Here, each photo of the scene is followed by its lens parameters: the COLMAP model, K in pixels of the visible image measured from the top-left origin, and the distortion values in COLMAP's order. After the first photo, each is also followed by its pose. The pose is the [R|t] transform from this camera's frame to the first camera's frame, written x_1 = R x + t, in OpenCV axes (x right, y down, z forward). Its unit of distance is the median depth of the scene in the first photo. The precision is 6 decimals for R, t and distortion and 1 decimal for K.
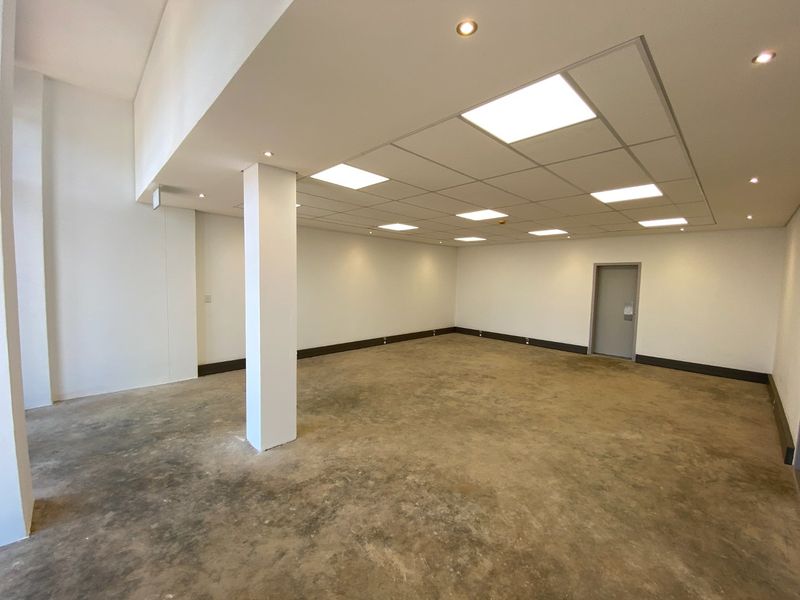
lens RADIAL K [[322.0, 0, 397.0], [0, 322.0, 299.0], [0, 0, 1]] dist [0.015907, -0.018795]
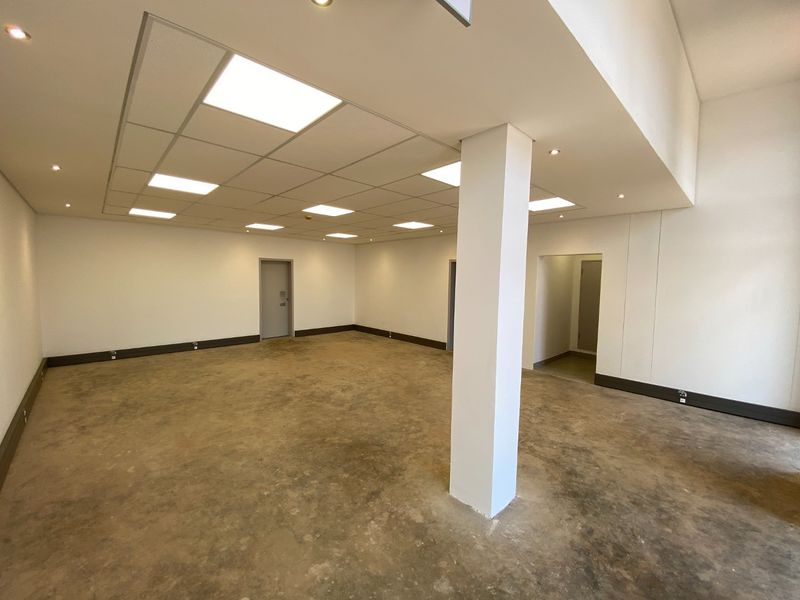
lens RADIAL K [[329.7, 0, 399.0], [0, 329.7, 300.0], [0, 0, 1]] dist [0.017269, -0.019851]
pose [[0.015341, -0.096455, 0.995219, -0.892394], [0.057905, 0.993751, 0.095420, -0.081681], [-0.998204, 0.056164, 0.020831, 0.922986]]
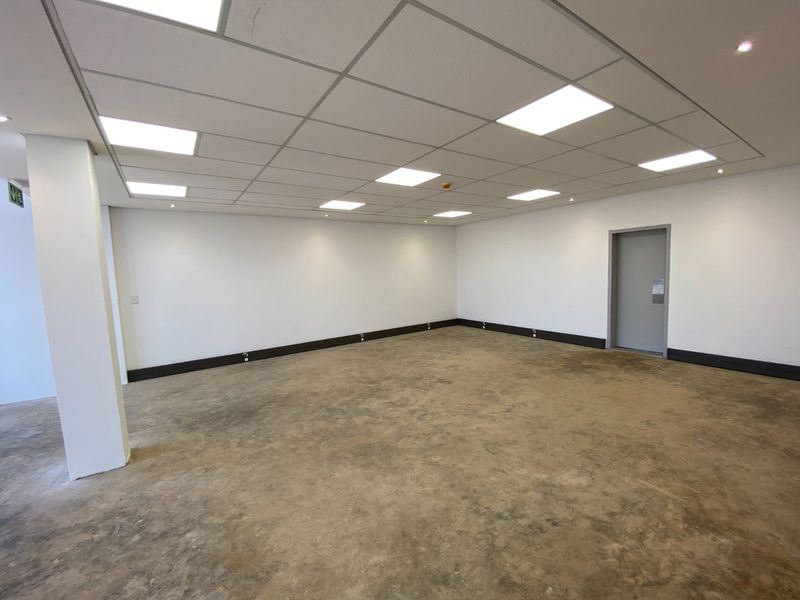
lens RADIAL K [[329.7, 0, 399.0], [0, 329.7, 300.0], [0, 0, 1]] dist [0.017269, -0.019851]
pose [[0.983981, -0.045547, -0.172359, 0.436724], [0.050336, 0.998456, 0.023511, 0.018582], [0.171022, -0.031810, 0.984754, 0.240878]]
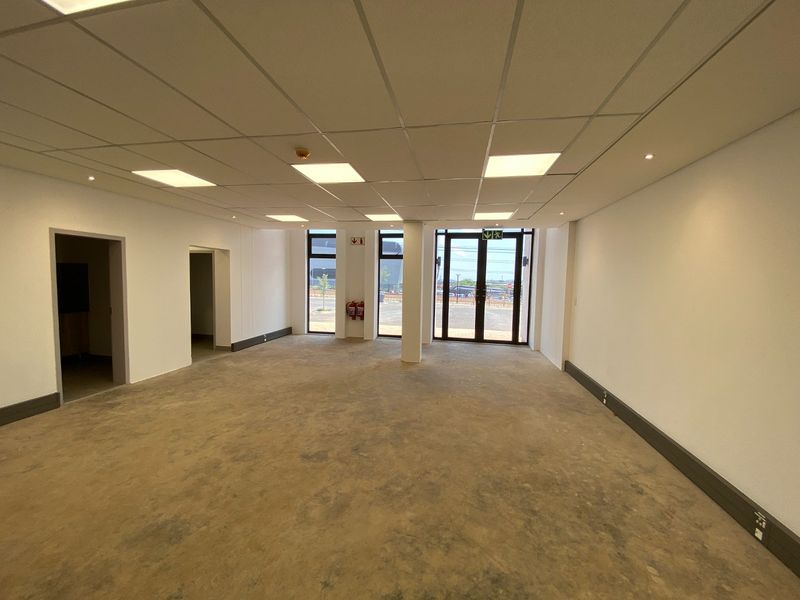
lens RADIAL K [[329.7, 0, 399.0], [0, 329.7, 300.0], [0, 0, 1]] dist [0.017269, -0.019851]
pose [[-0.809154, 0.002907, -0.587590, 0.655255], [-0.079002, 0.990370, 0.113691, -0.104755], [0.582262, 0.138414, -0.801132, 1.978629]]
